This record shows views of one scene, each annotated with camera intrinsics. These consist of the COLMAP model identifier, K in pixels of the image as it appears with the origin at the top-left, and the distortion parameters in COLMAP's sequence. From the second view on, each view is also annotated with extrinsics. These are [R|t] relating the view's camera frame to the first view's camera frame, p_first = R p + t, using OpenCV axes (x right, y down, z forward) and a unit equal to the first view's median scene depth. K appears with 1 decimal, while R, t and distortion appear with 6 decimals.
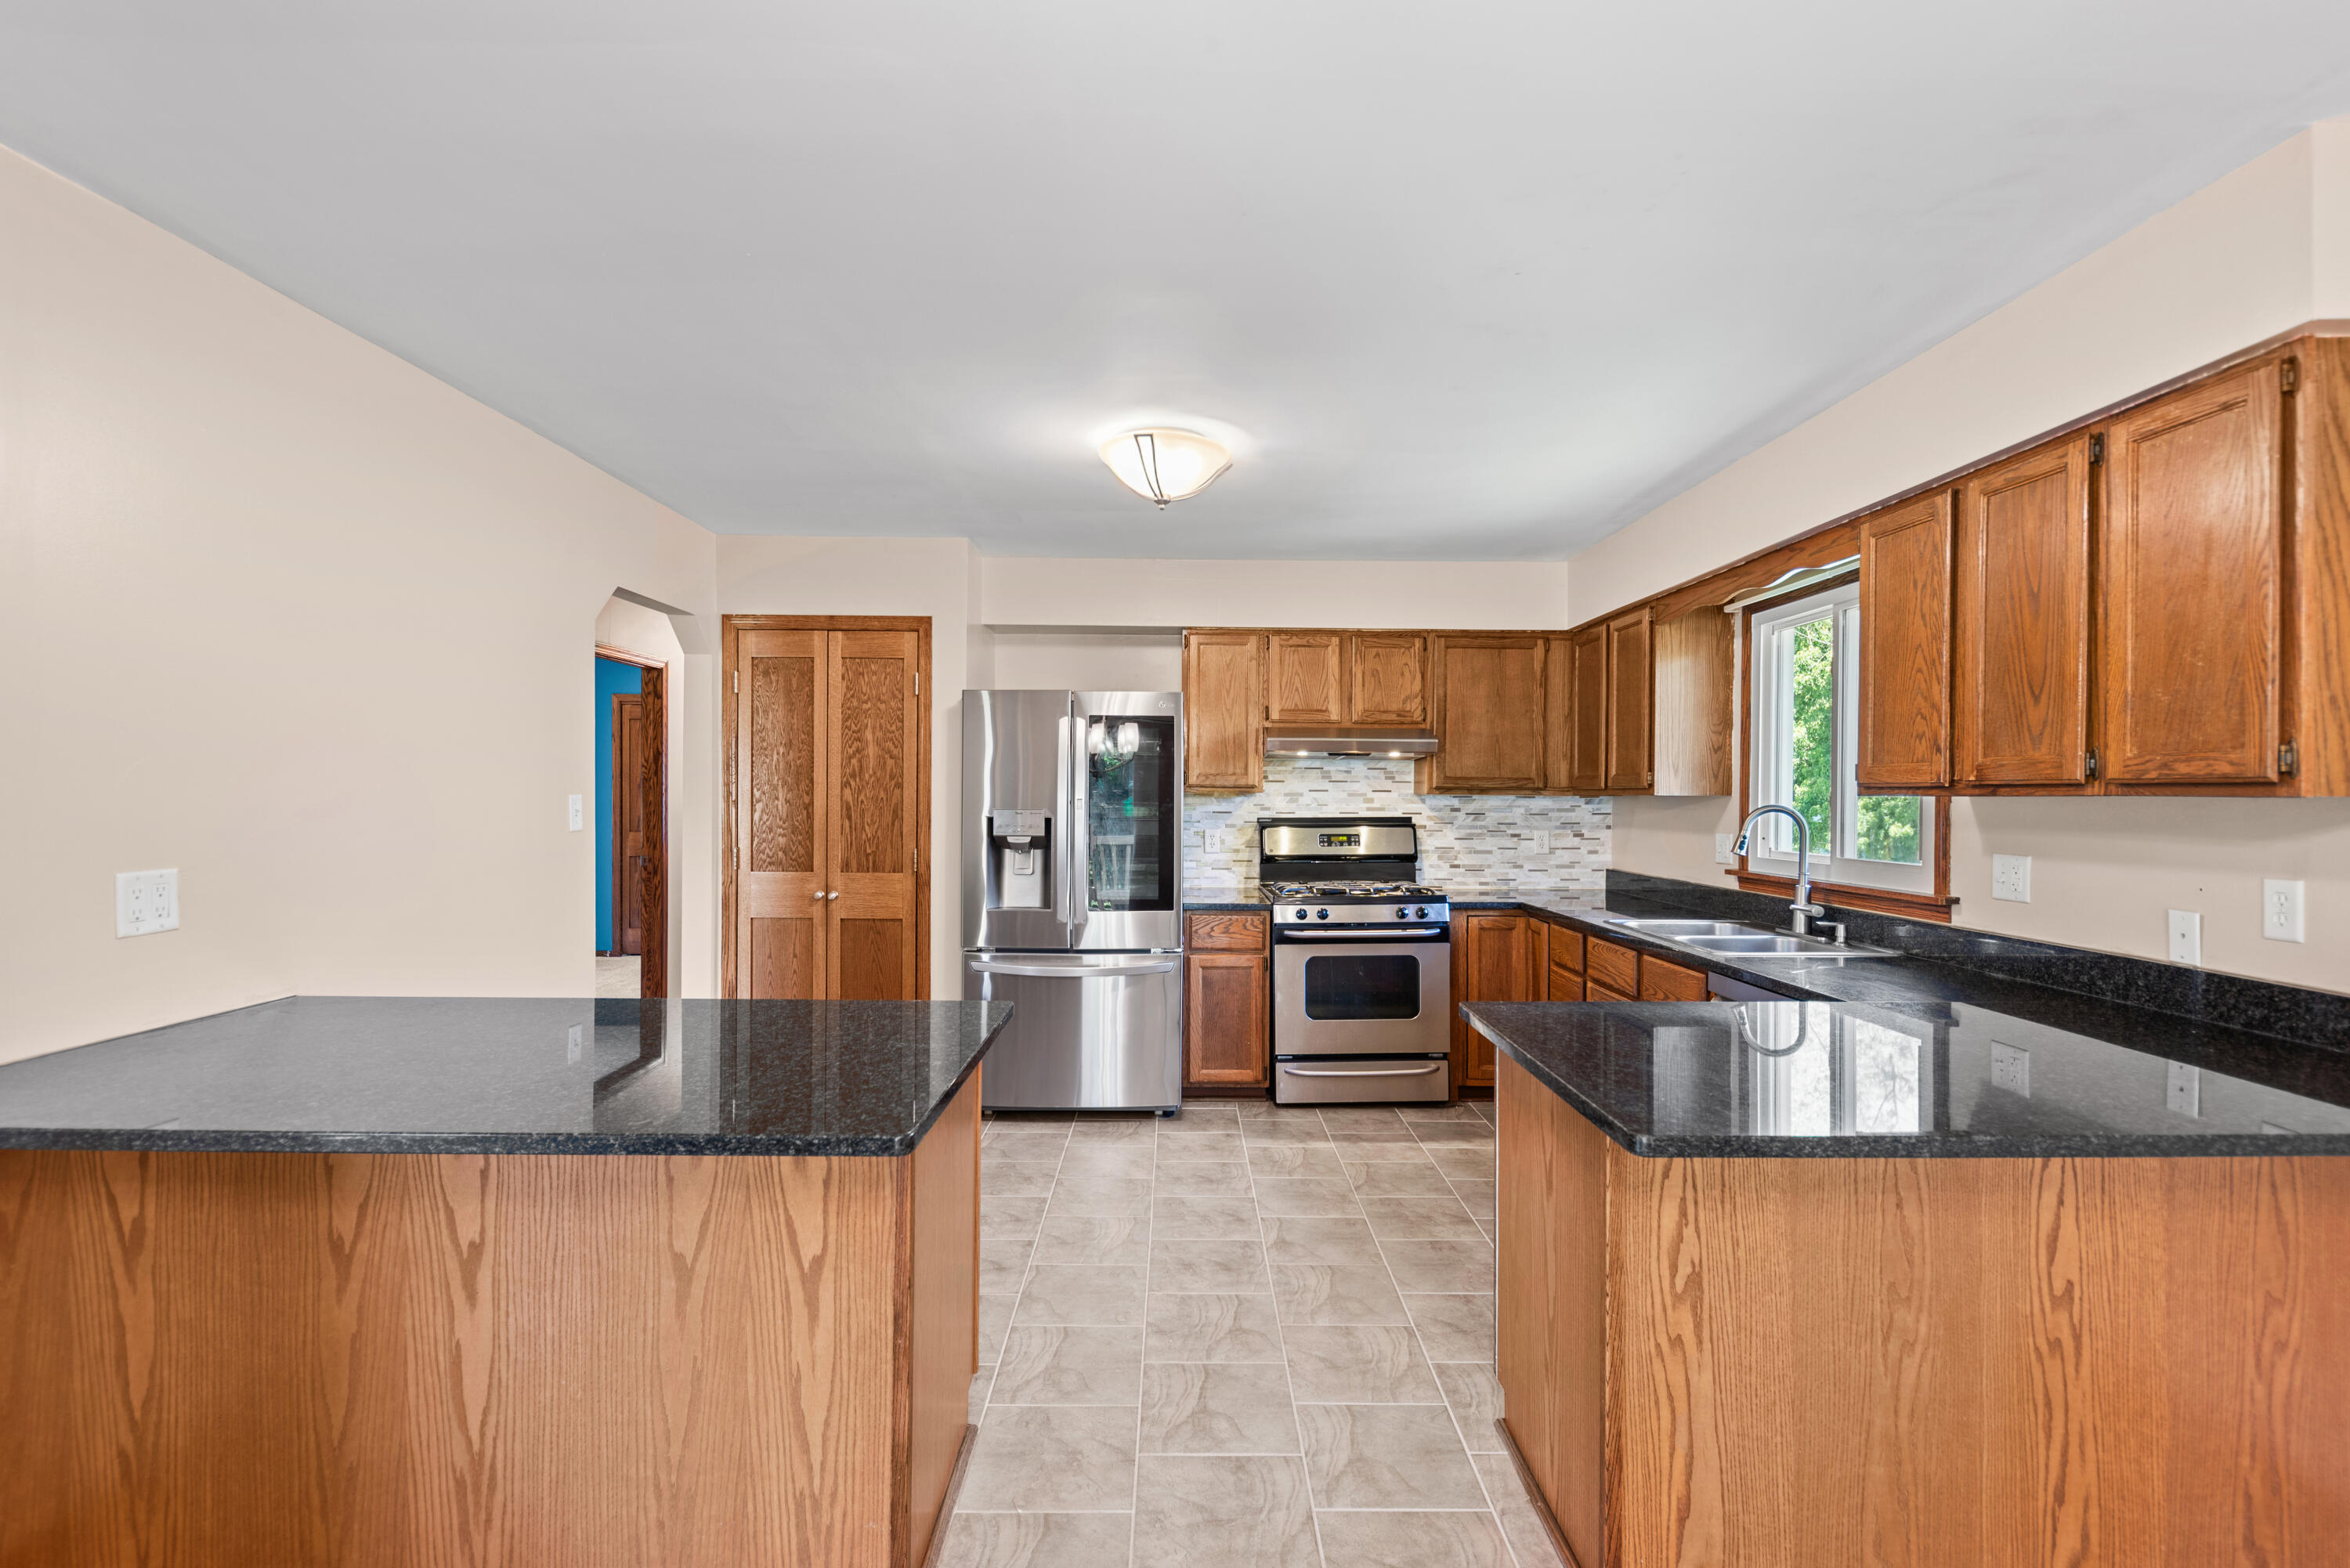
lens RADIAL K [[1061.0, 0, 1174.2], [0, 1061.0, 798.9], [0, 0, 1]] dist [0.007540, -0.005741]
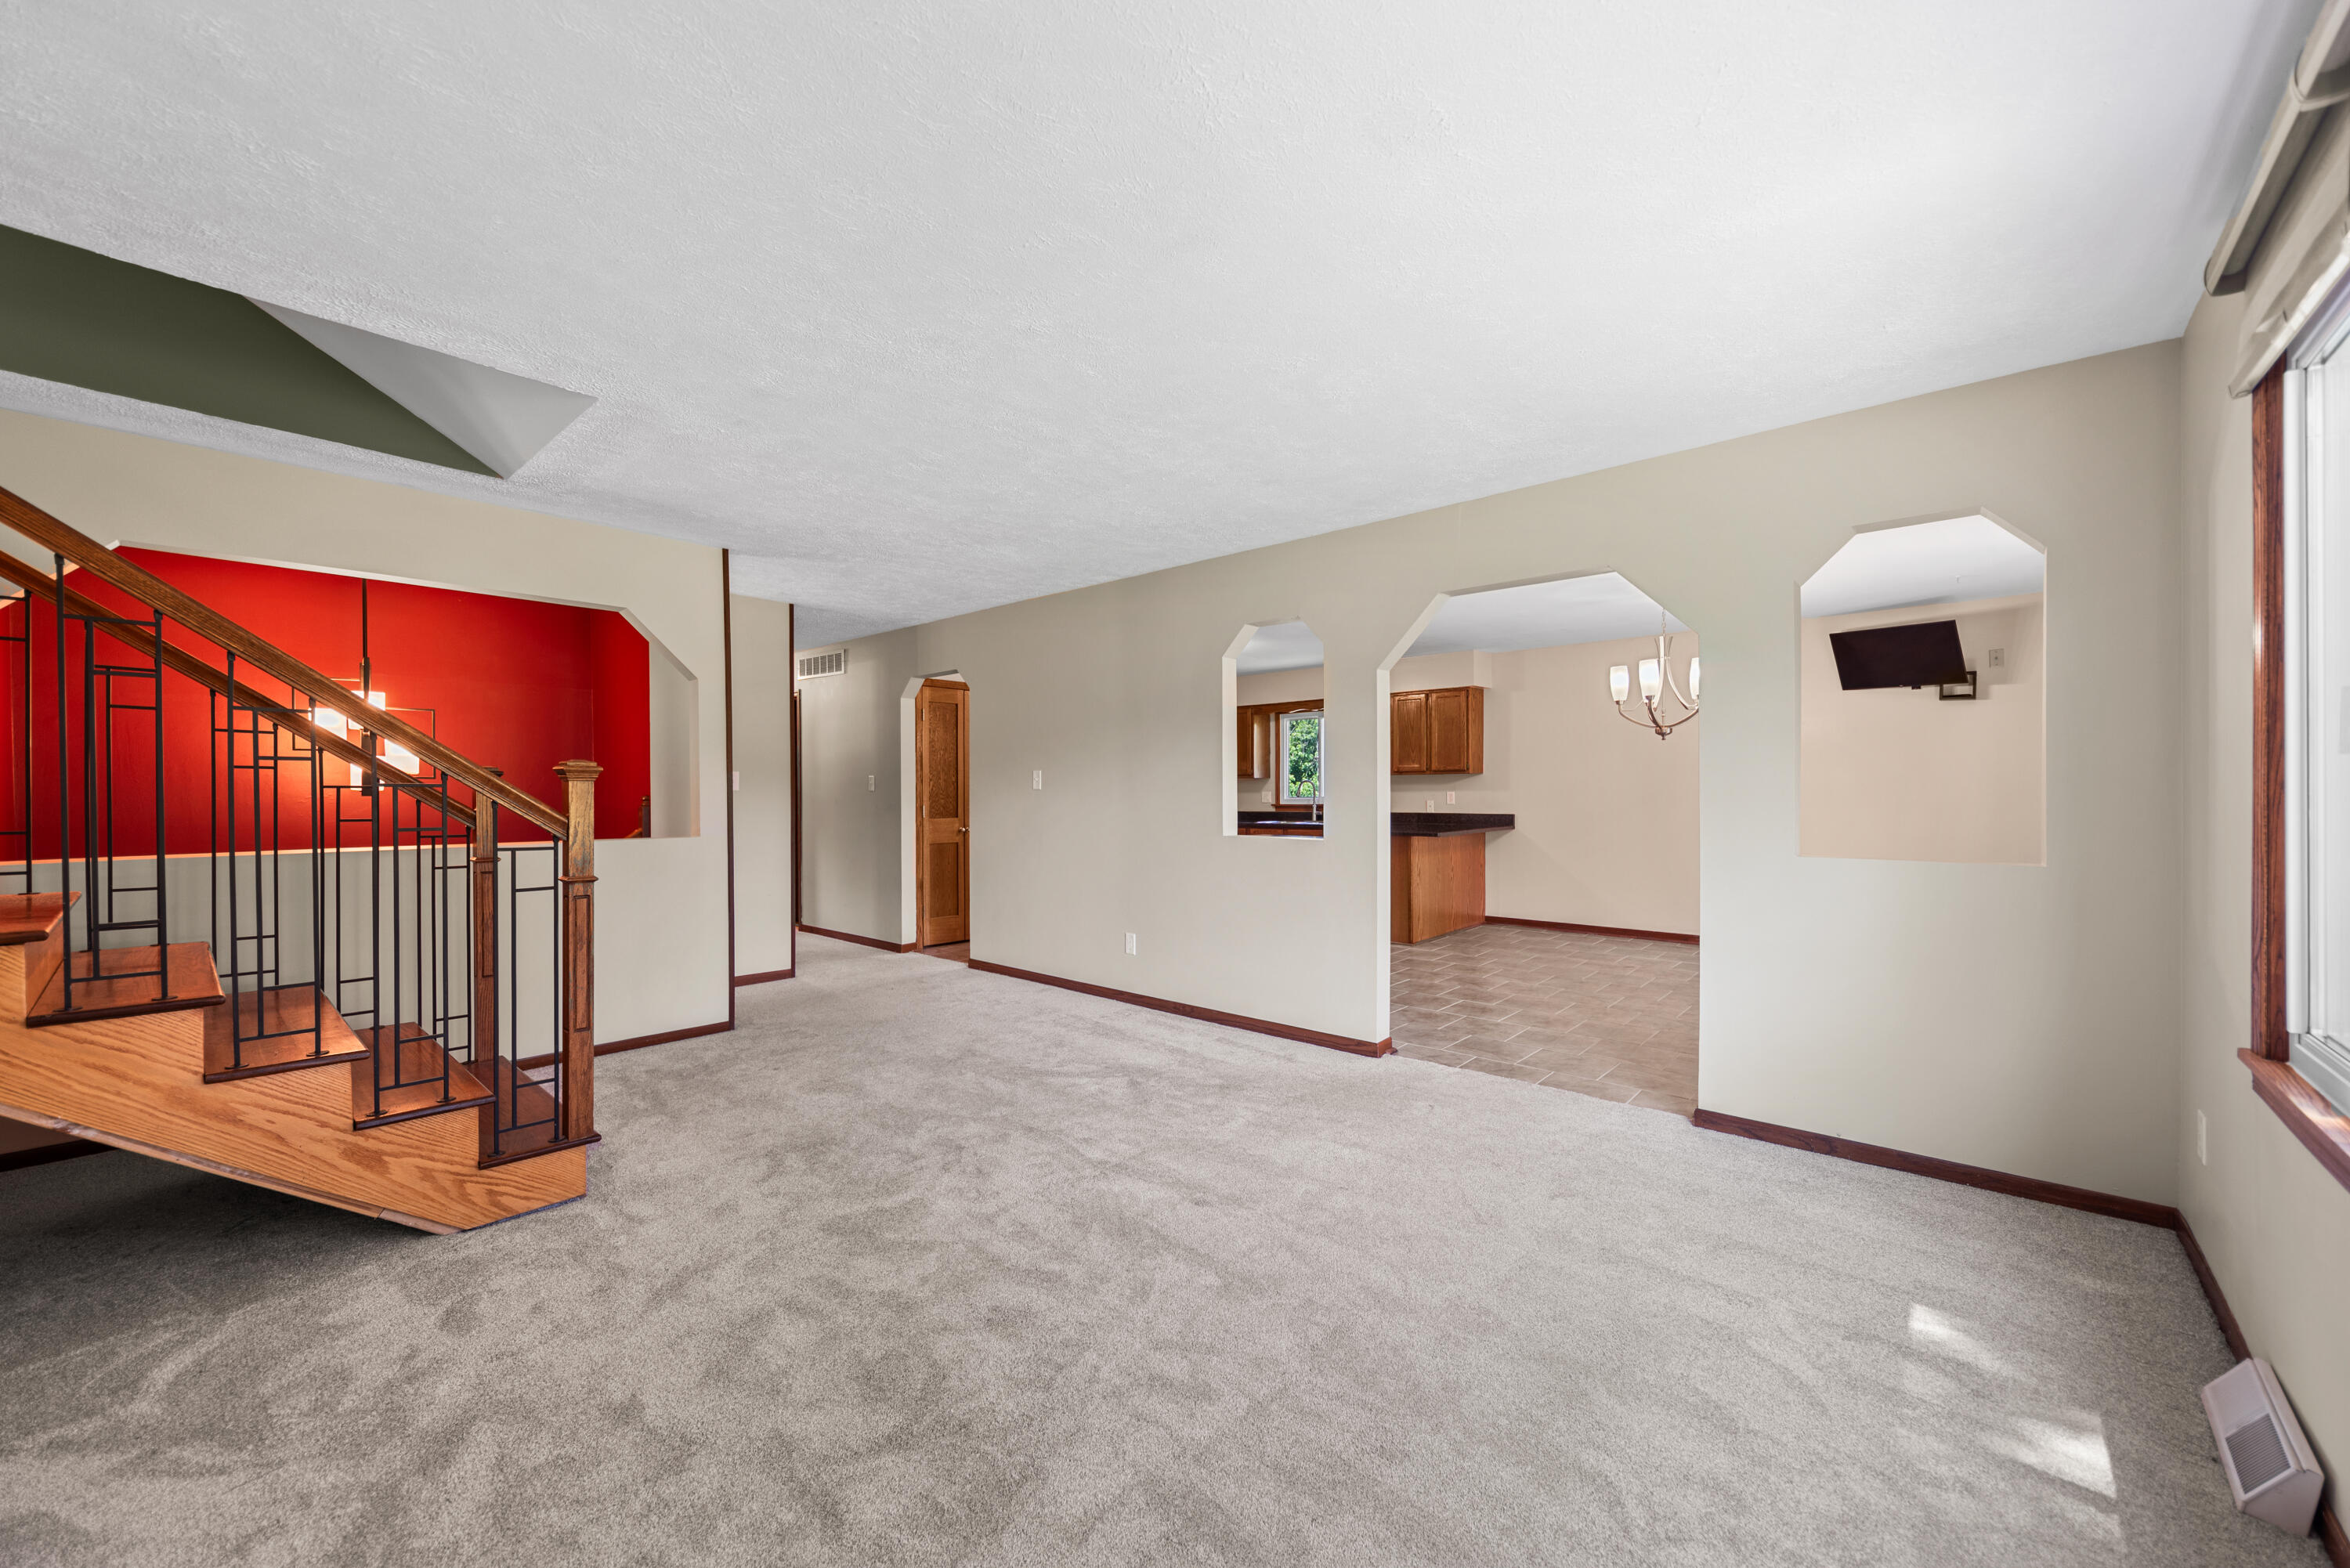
lens RADIAL K [[899.4, 0, 1173.6], [0, 899.4, 814.1], [0, 0, 1]] dist [0.004062, -0.002816]
pose [[0.667682, -0.026793, 0.743964, -1.806039], [0.014068, 0.999628, 0.023375, 0.042268], [-0.744314, -0.005141, 0.667811, -0.498210]]
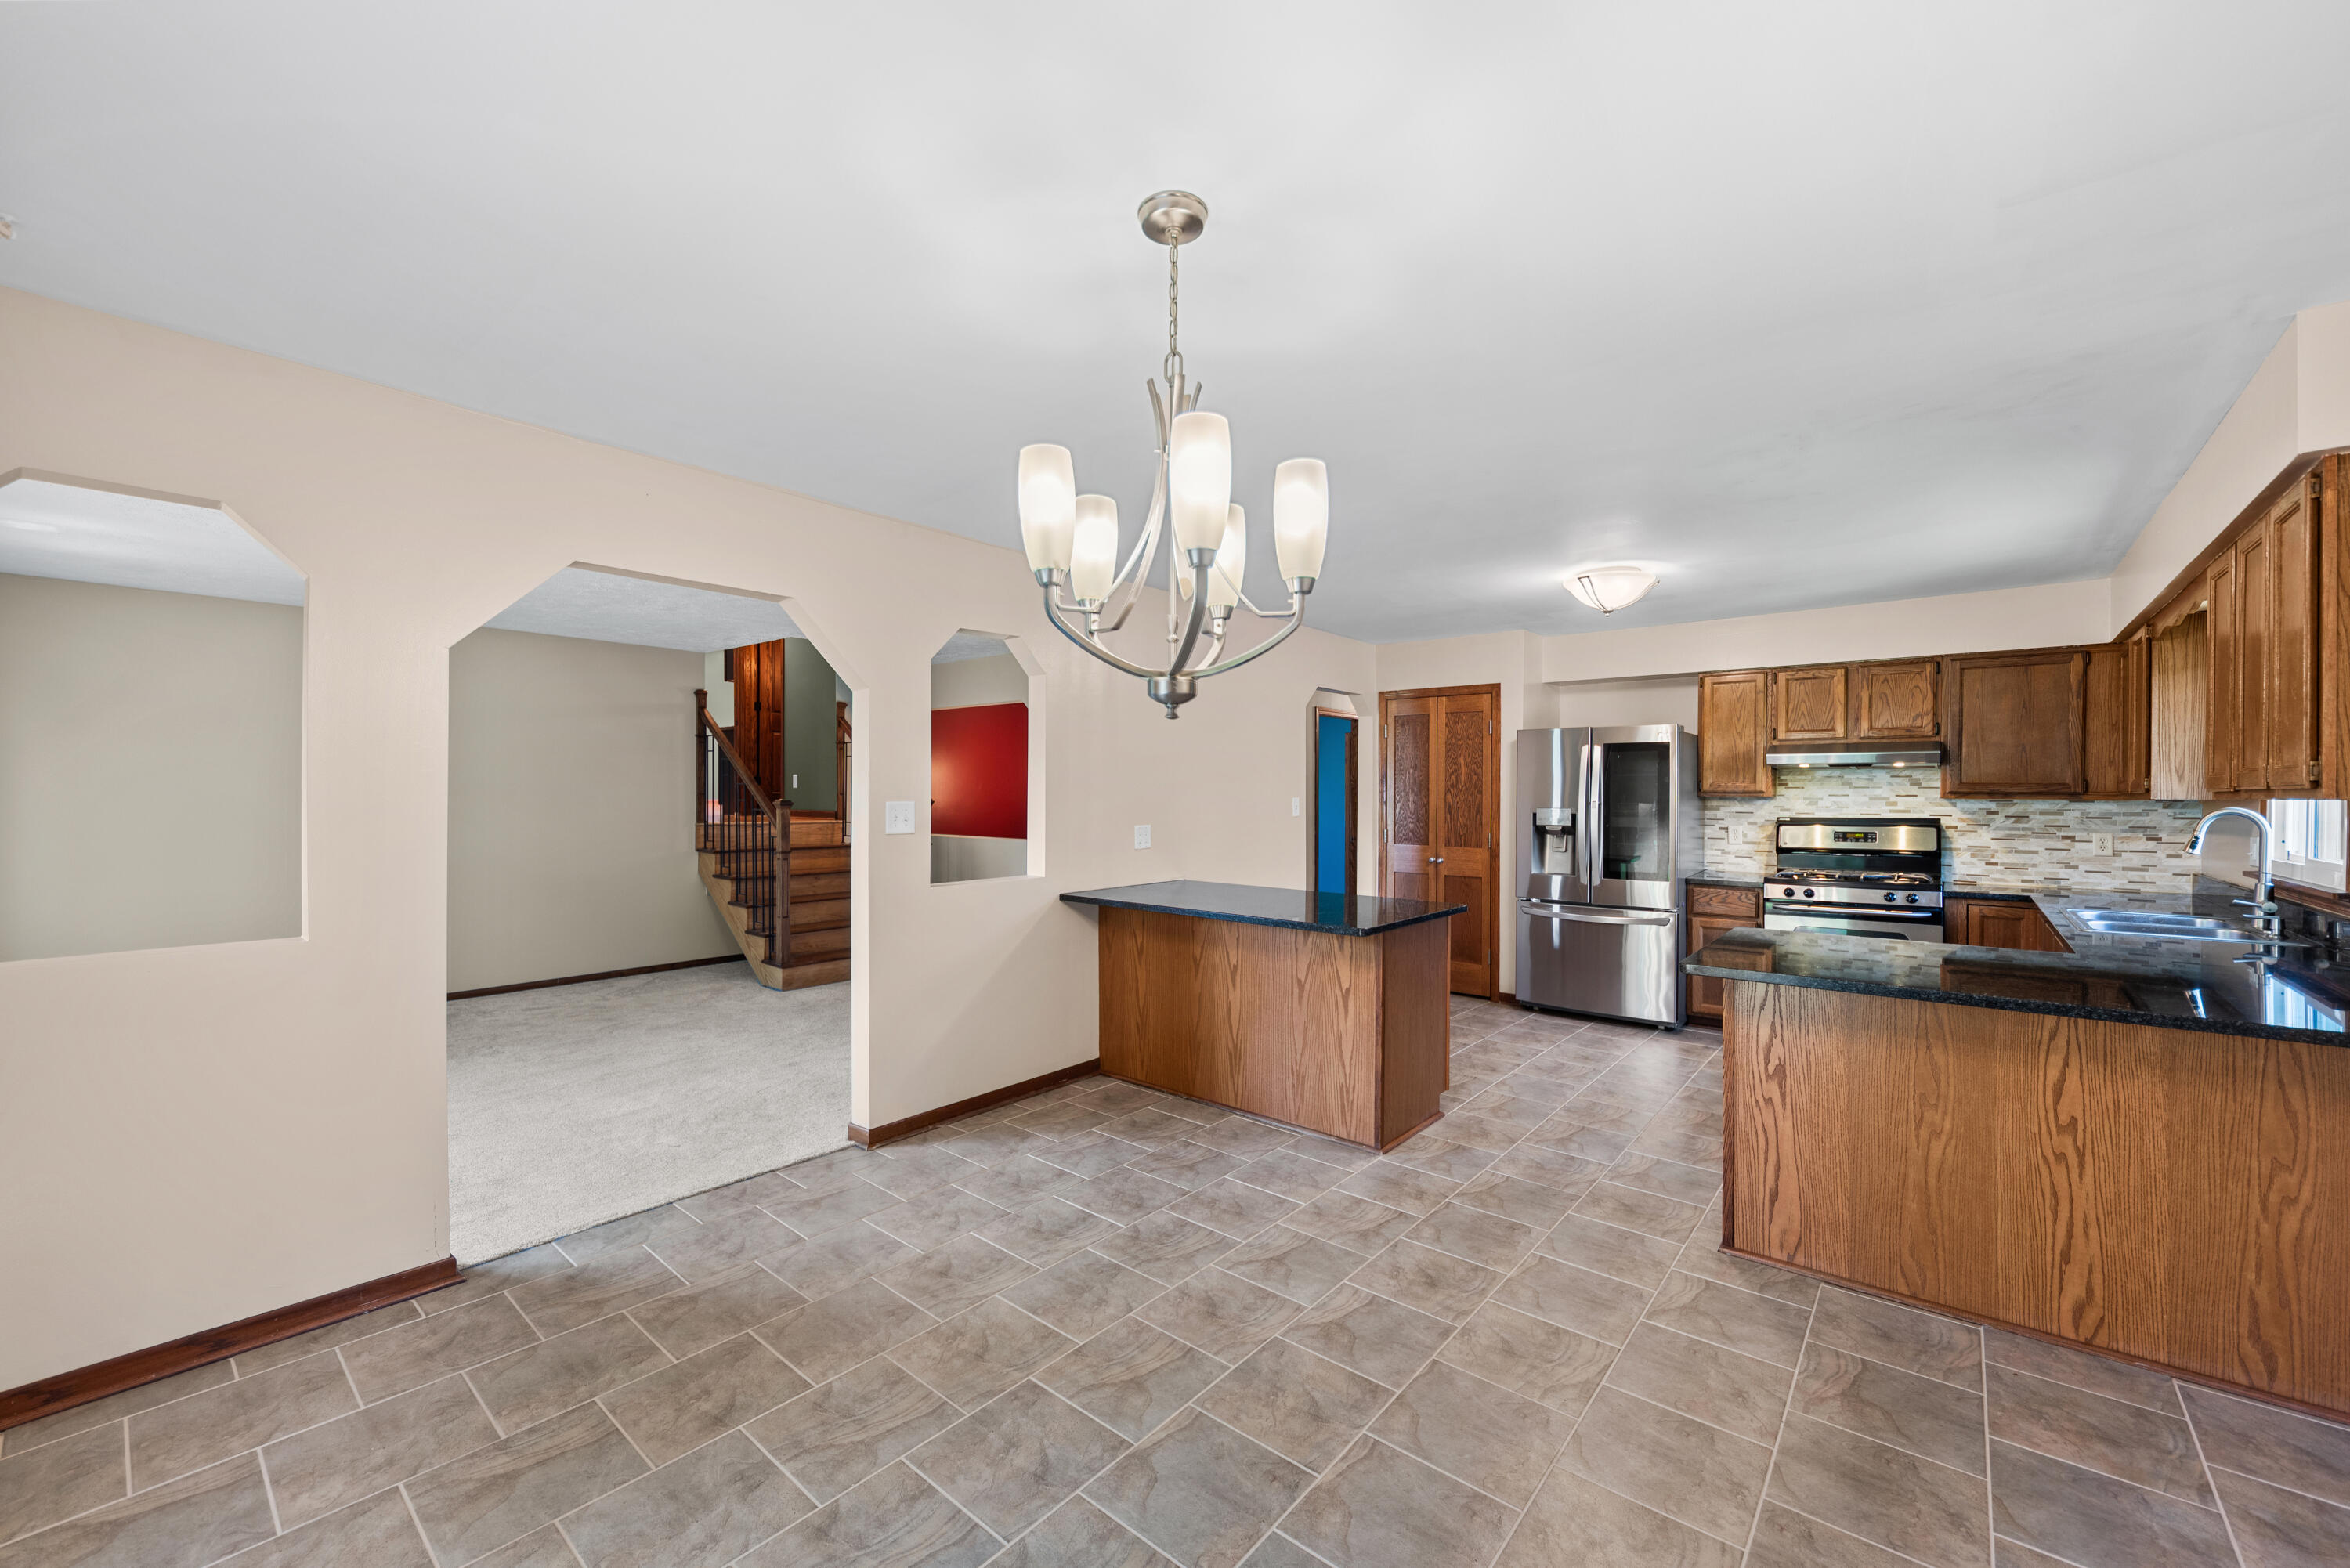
lens RADIAL K [[899.4, 0, 1168.3], [0, 899.4, 798.8], [0, 0, 1]] dist [0.004062, -0.002816]
pose [[0.756635, 0.001436, -0.653836, 0.378342], [-0.003510, 0.999992, -0.001865, 0.001245], [0.653828, 0.003706, 0.756634, -0.448564]]
